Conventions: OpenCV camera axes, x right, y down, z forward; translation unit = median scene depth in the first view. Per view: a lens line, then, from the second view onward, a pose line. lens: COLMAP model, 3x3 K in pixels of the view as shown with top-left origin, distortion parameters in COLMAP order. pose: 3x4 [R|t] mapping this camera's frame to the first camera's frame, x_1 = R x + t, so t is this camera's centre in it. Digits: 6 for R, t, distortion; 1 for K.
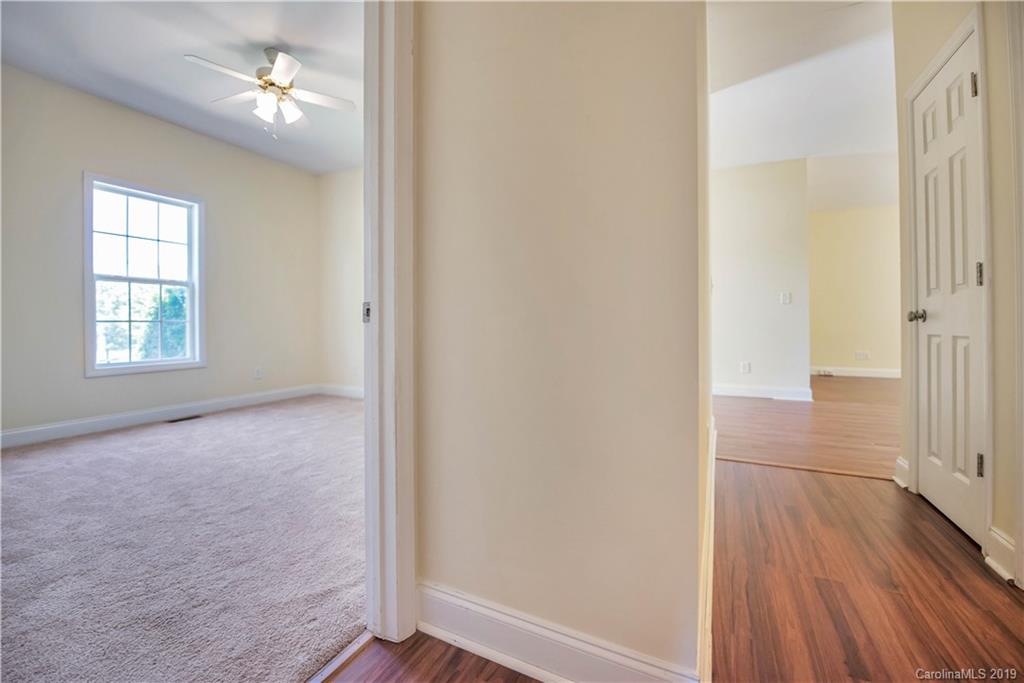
lens RADIAL K [[409.7, 0, 517.6], [0, 409.7, 318.5], [0, 0, 1]] dist [-0.016721, -0.000223]
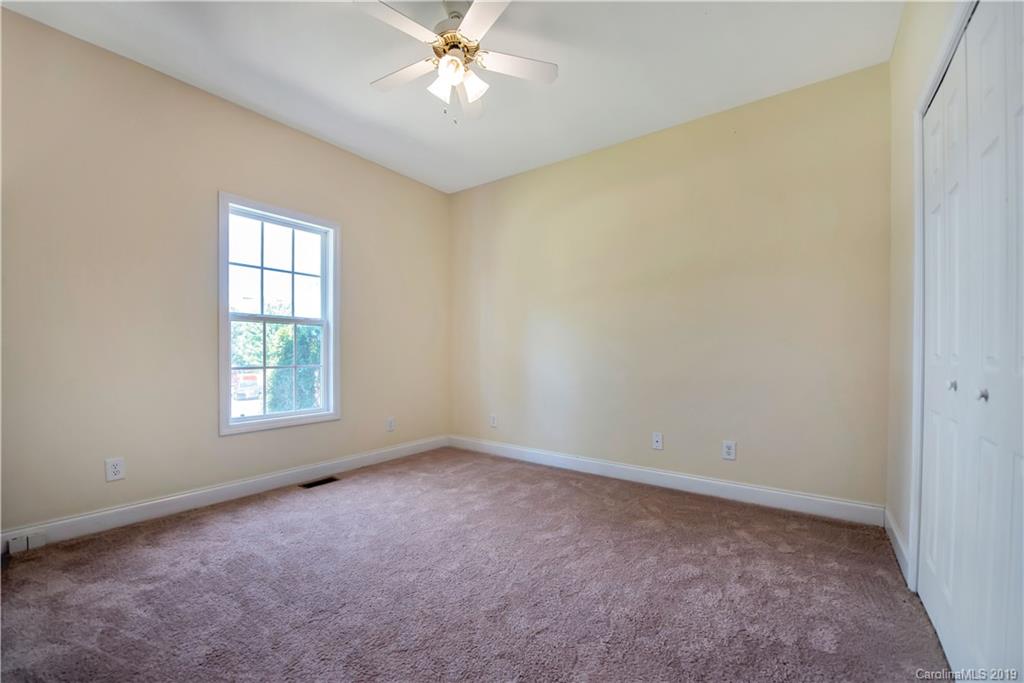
lens RADIAL K [[409.7, 0, 512.1], [0, 409.7, 346.6], [0, 0, 1]] dist [-0.016721, -0.000223]
pose [[0.983513, 0.004572, -0.180779, -0.285596], [-0.005453, 0.999976, -0.004379, -0.035869], [0.180755, 0.005293, 0.983514, 0.243143]]
